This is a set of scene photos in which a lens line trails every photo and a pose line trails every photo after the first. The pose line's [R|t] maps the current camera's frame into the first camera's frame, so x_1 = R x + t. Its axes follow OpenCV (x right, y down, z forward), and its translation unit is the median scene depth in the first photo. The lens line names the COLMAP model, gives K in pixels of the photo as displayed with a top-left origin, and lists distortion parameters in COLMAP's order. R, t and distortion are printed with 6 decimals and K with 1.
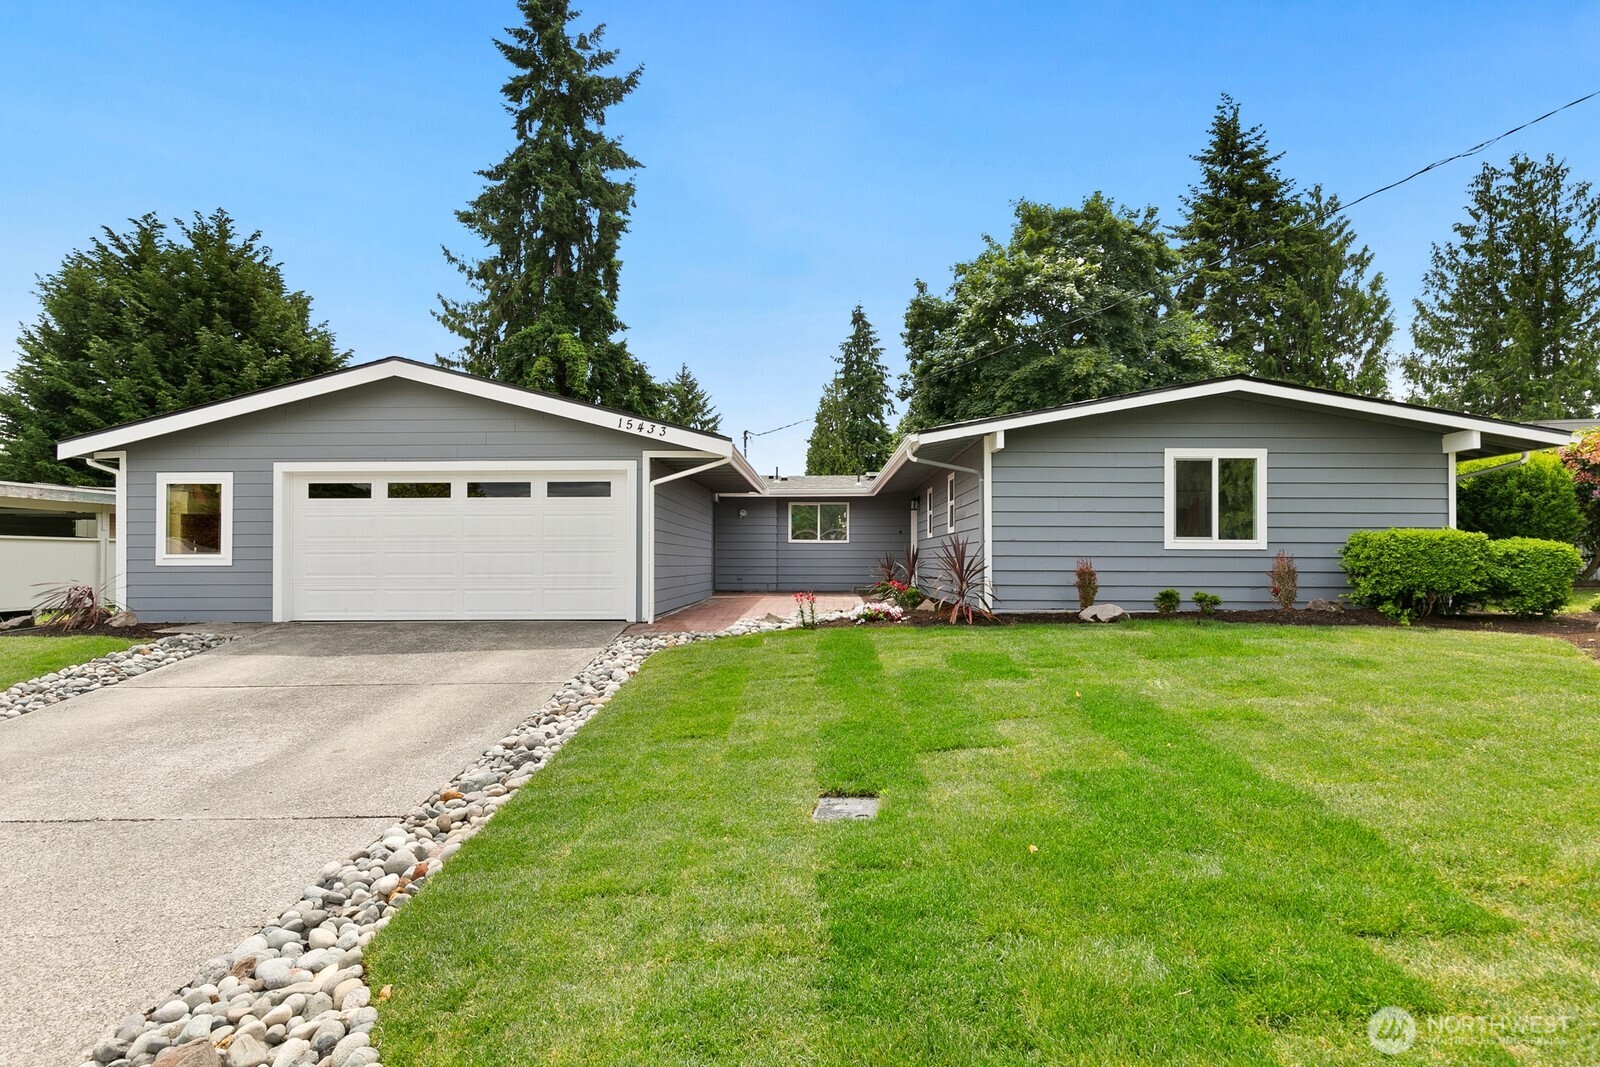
lens RADIAL K [[896.8, 0, 801.8], [0, 896.8, 556.3], [0, 0, 1]] dist [-0.001504, -0.000826]
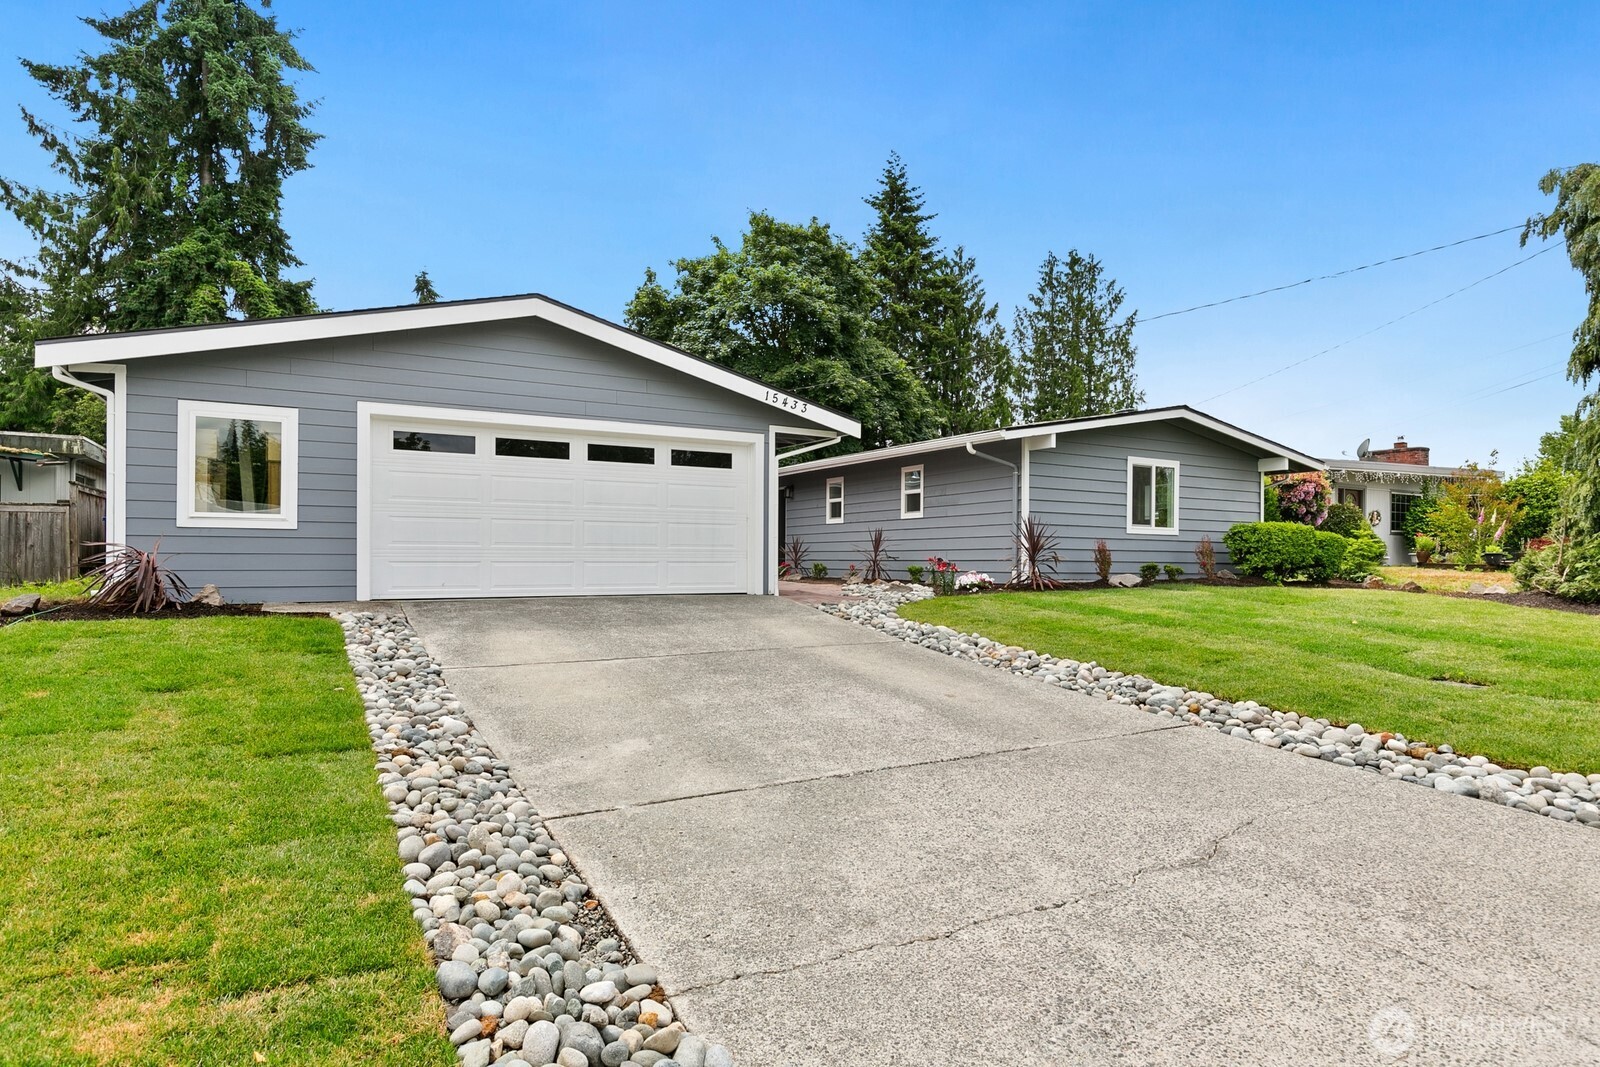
lens RADIAL K [[920.7, 0, 800.8], [0, 920.7, 566.0], [0, 0, 1]] dist [0.005349, 0.000526]
pose [[0.855715, 0.002971, 0.517439, -0.671081], [-0.008464, 0.999930, 0.008256, 0.031482], [-0.517379, -0.011444, 0.855680, 0.091595]]
